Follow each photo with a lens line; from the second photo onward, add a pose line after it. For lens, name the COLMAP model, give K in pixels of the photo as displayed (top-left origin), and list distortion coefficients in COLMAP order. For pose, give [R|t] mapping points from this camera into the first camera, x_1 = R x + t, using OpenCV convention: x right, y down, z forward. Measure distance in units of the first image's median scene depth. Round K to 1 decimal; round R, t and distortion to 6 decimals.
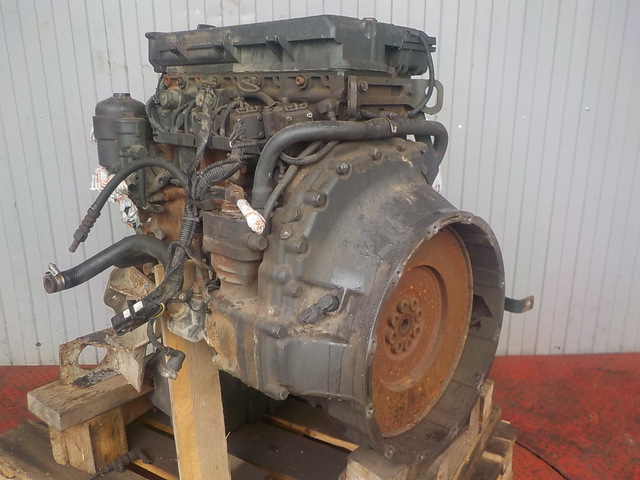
lens RADIAL K [[566.8, 0, 318.4], [0, 566.8, 234.6], [0, 0, 1]] dist [0.002568, -0.003467]
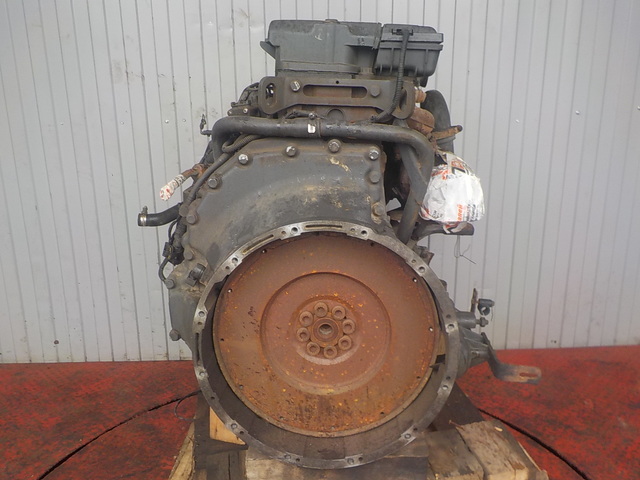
lens RADIAL K [[566.8, 0, 318.6], [0, 566.8, 235.9], [0, 0, 1]] dist [0.002568, -0.003467]
pose [[0.999965, -0.008068, 0.002427, -0.014285], [0.008125, 0.999671, -0.024321, 0.030681], [-0.002230, 0.024340, 0.999701, -0.053731]]
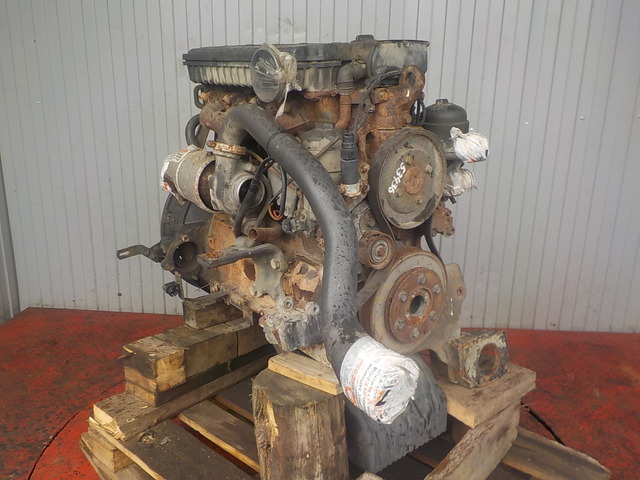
lens RADIAL K [[566.8, 0, 321.7], [0, 566.8, 238.1], [0, 0, 1]] dist [0.002568, -0.003467]
pose [[0.995026, 0.050411, -0.085919, 0.049959], [-0.051180, 0.998666, -0.006771, 0.063817], [0.085463, 0.011135, 0.996279, -0.218470]]
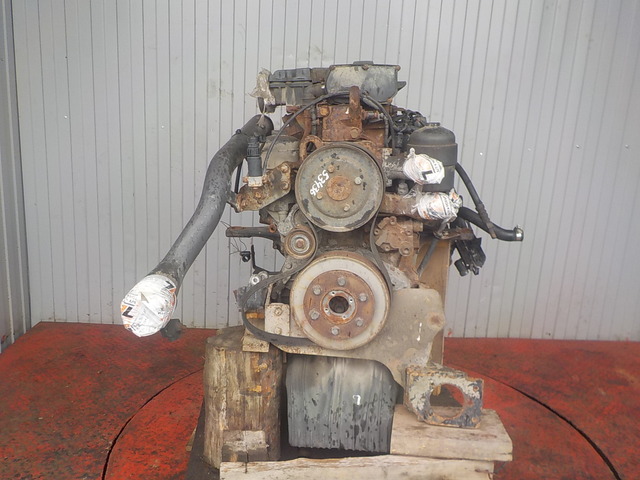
lens RADIAL K [[566.8, 0, 317.0], [0, 566.8, 240.3], [0, 0, 1]] dist [0.002568, -0.003467]
pose [[0.998279, 0.056062, 0.017216, -0.142389], [-0.055068, 0.997042, -0.053608, 0.100596], [-0.020170, 0.052568, 0.998414, -0.294408]]
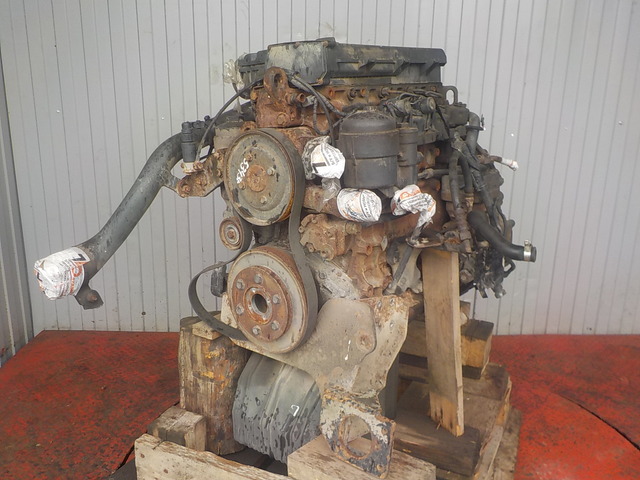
lens RADIAL K [[566.8, 0, 317.6], [0, 566.8, 237.3], [0, 0, 1]] dist [0.002568, -0.003467]
pose [[0.999635, 0.024785, -0.010762, -0.142071], [-0.025051, 0.999366, -0.025280, 0.064484], [0.010129, 0.025540, 0.999622, -0.189470]]
